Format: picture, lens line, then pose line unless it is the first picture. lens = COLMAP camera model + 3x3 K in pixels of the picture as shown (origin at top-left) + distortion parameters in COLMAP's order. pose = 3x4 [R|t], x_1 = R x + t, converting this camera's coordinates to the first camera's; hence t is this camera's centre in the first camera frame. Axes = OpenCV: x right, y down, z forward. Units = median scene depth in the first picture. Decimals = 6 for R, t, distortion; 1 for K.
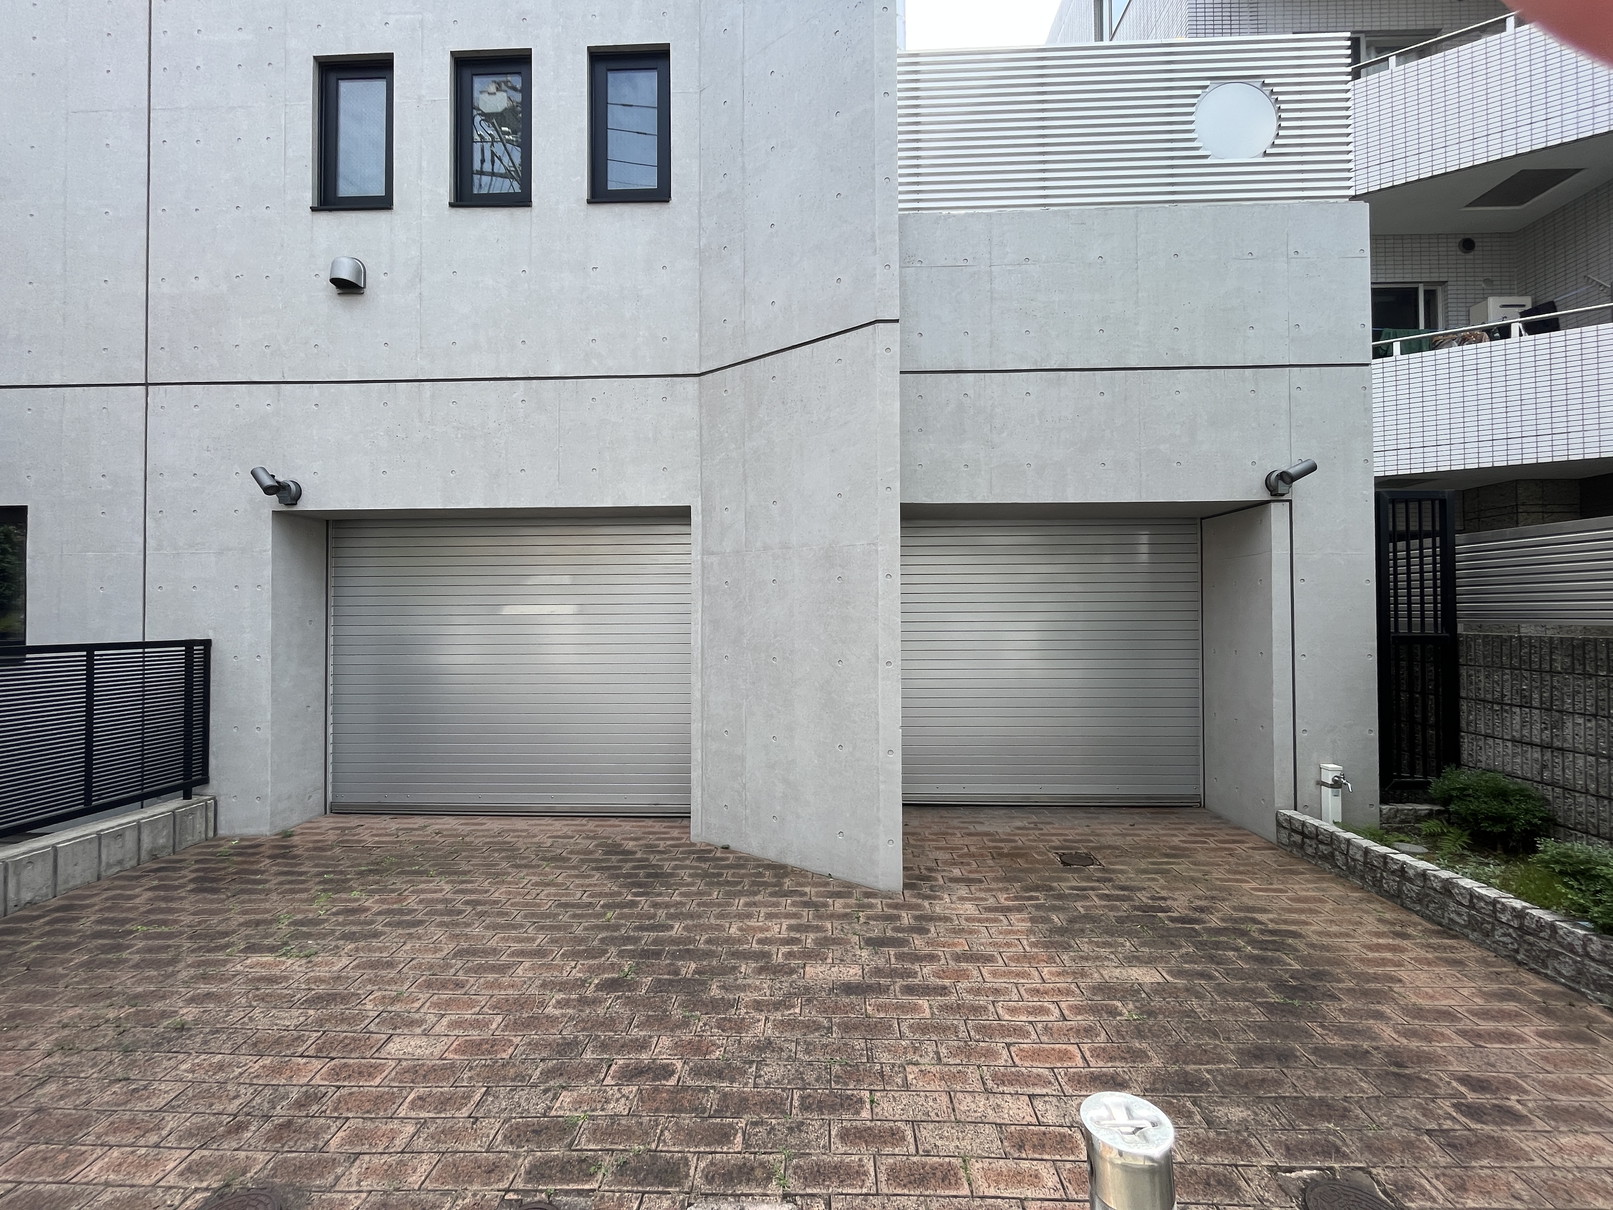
lens RADIAL K [[653.3, 0, 805.5], [0, 653.3, 602.7], [0, 0, 1]] dist [-0.000608, 0.000628]
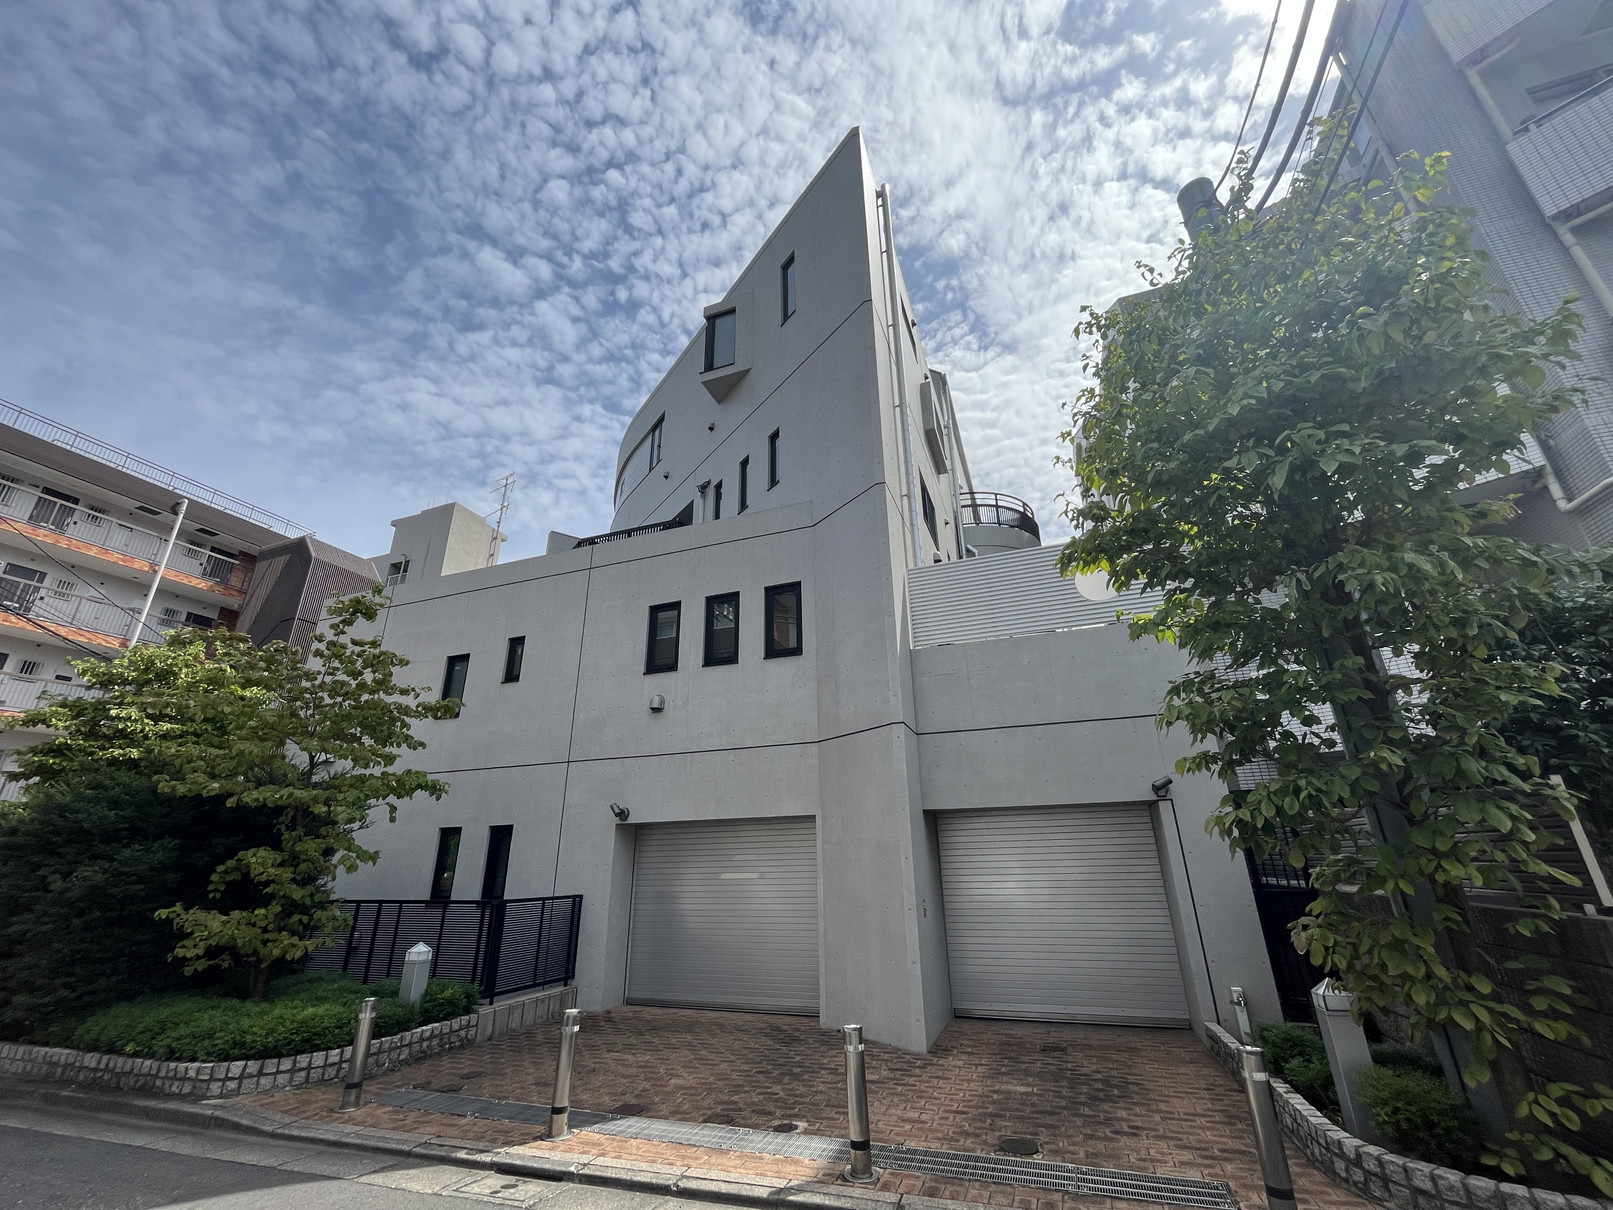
lens RADIAL K [[653.3, 0, 805.5], [0, 653.3, 606.4], [0, 0, 1]] dist [-0.000608, 0.000628]
pose [[0.949705, -0.126340, -0.286527, 0.389067], [0.018830, 0.936384, -0.350472, -0.053514], [0.312578, 0.327449, 0.891668, -0.817709]]
